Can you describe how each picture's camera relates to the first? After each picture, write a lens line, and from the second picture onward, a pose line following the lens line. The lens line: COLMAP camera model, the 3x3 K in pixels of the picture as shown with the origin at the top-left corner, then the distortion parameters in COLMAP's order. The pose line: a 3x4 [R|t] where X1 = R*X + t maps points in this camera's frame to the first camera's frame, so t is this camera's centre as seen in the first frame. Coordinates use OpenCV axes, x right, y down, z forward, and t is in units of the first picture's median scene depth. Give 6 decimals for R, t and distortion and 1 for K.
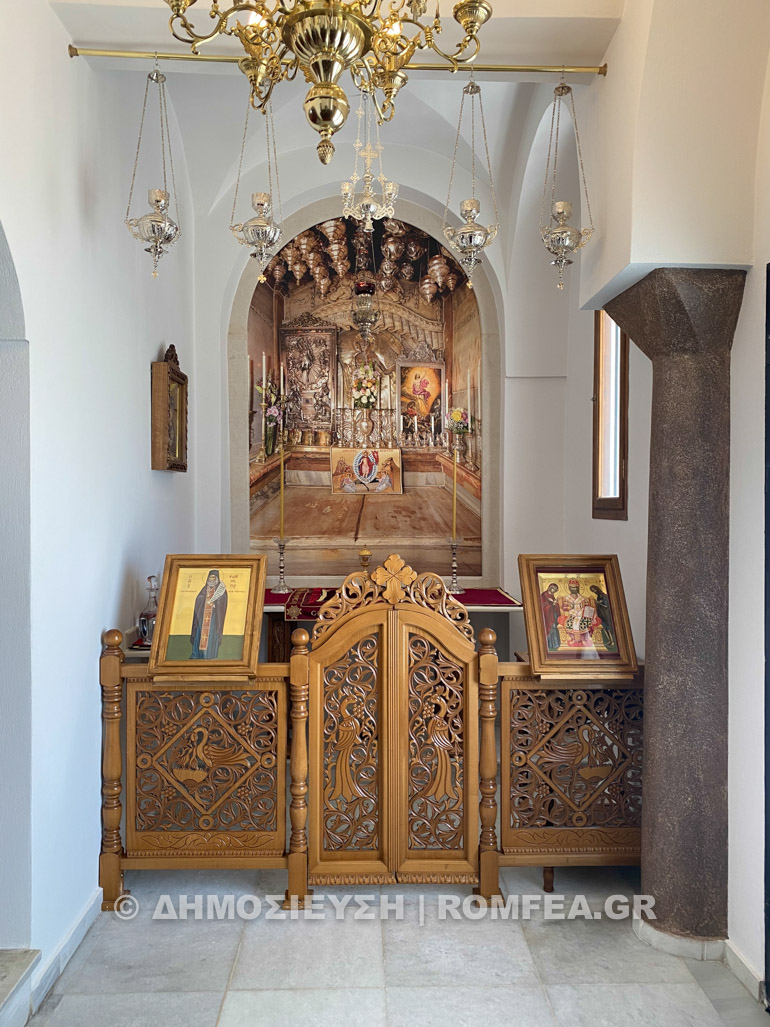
lens RADIAL K [[788.5, 0, 385.0], [0, 788.5, 513.5], [0, 0, 1]] dist [0.004807, 0.000046]
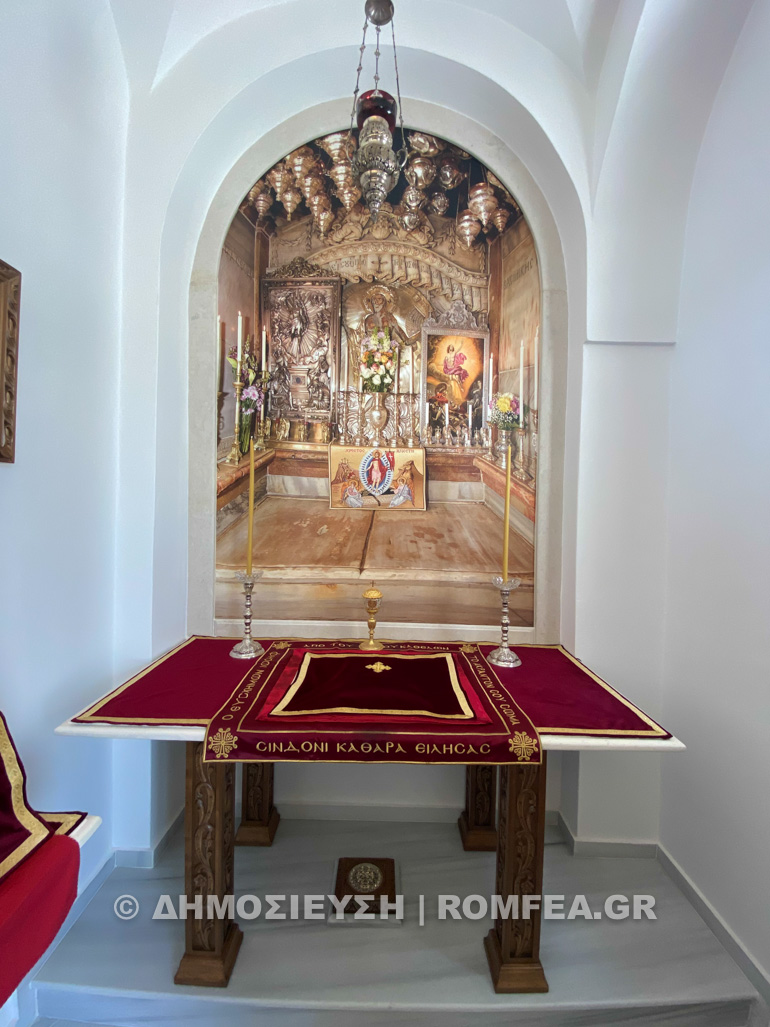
lens RADIAL K [[412.7, 0, 385.0], [0, 412.7, 513.5], [0, 0, 1]] dist [-0.000187, -0.000016]
pose [[0.999459, 0.021858, -0.024571, -0.006511], [-0.021902, 0.999759, -0.001532, -0.020799], [0.024532, 0.002070, 0.999697, 0.620373]]
